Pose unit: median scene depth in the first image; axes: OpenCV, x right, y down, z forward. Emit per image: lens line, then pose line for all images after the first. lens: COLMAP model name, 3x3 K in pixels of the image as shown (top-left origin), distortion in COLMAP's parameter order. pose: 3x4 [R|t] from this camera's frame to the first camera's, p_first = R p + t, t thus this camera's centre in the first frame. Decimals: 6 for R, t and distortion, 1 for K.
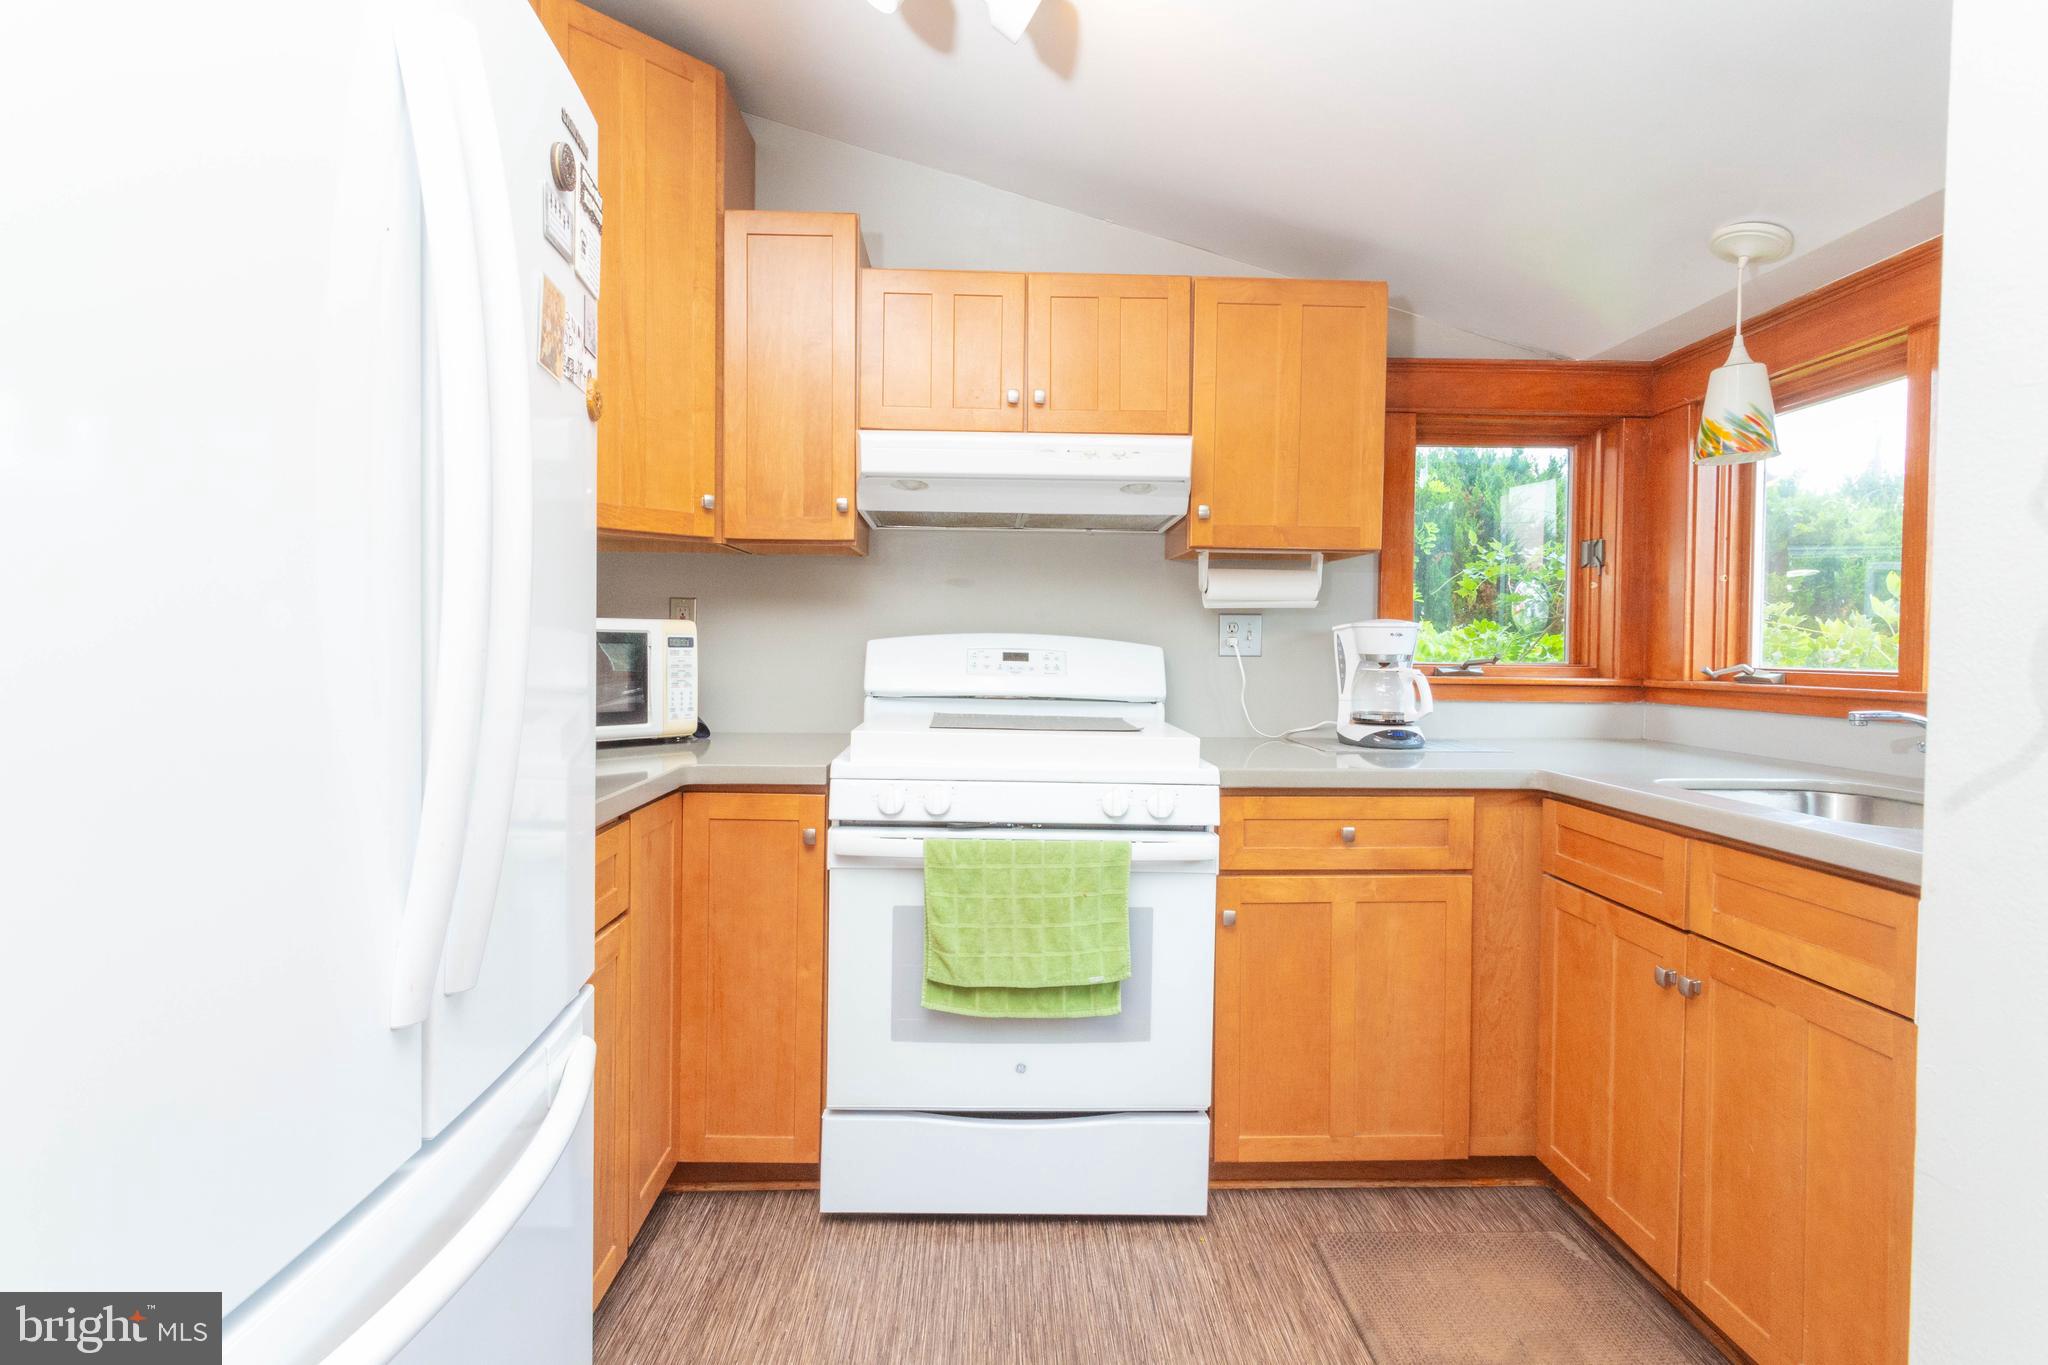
lens RADIAL K [[983.3, 0, 1016.0], [0, 983.3, 668.7], [0, 0, 1]] dist [-0.003421, 0.011531]
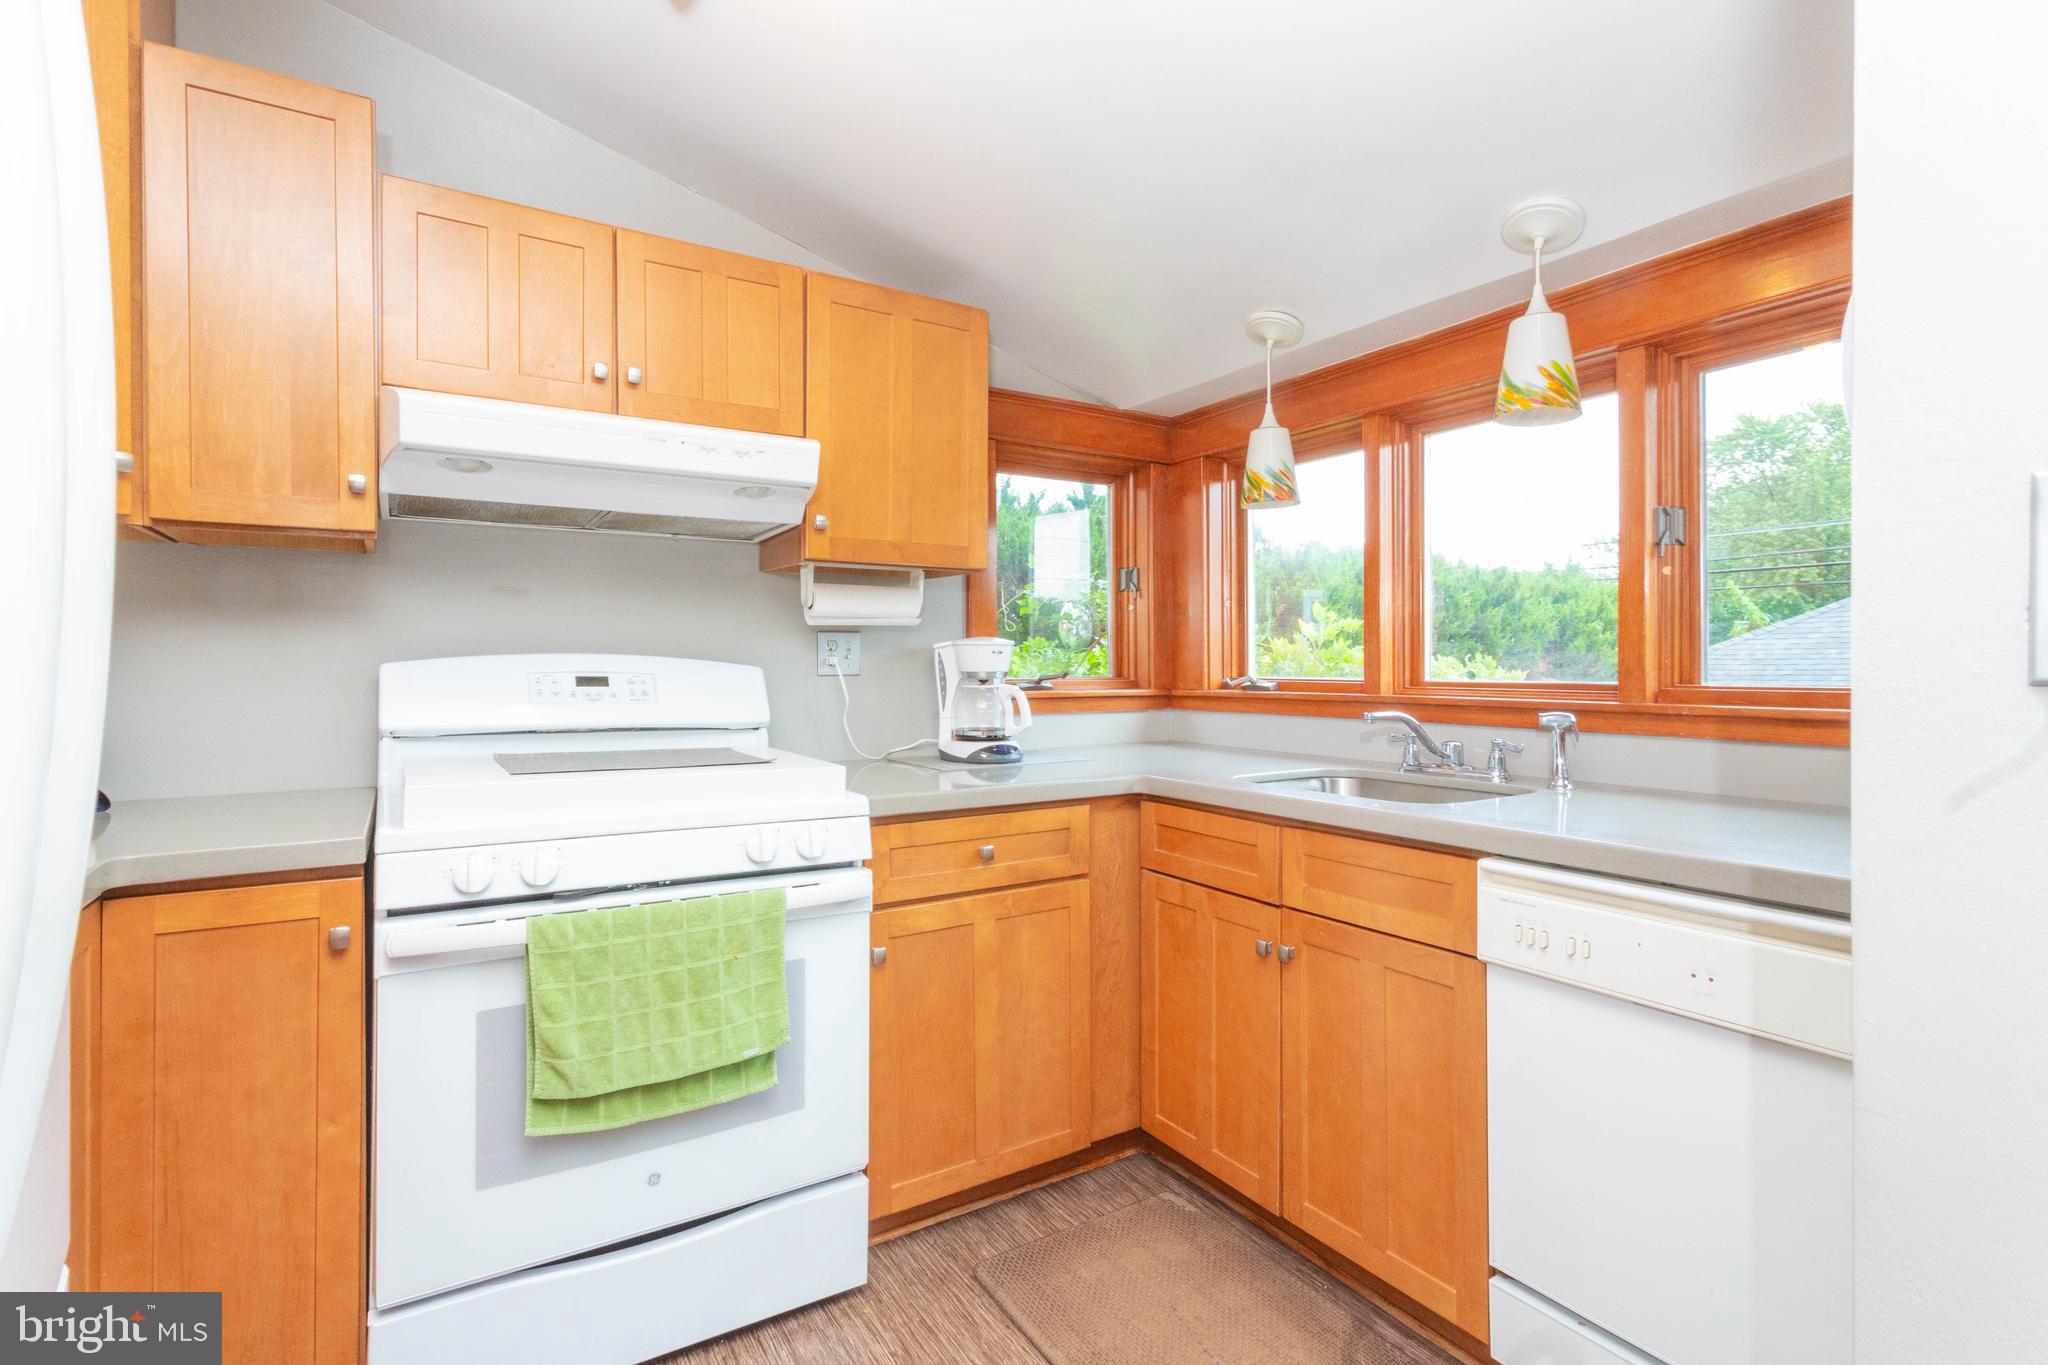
lens RADIAL K [[983.3, 0, 1016.0], [0, 983.3, 668.7], [0, 0, 1]] dist [-0.003421, 0.011531]
pose [[0.863383, -0.014512, 0.504340, -0.136997], [0.022146, 0.999713, -0.009146, -0.008861], [-0.504062, 0.019066, 0.863457, 0.115851]]
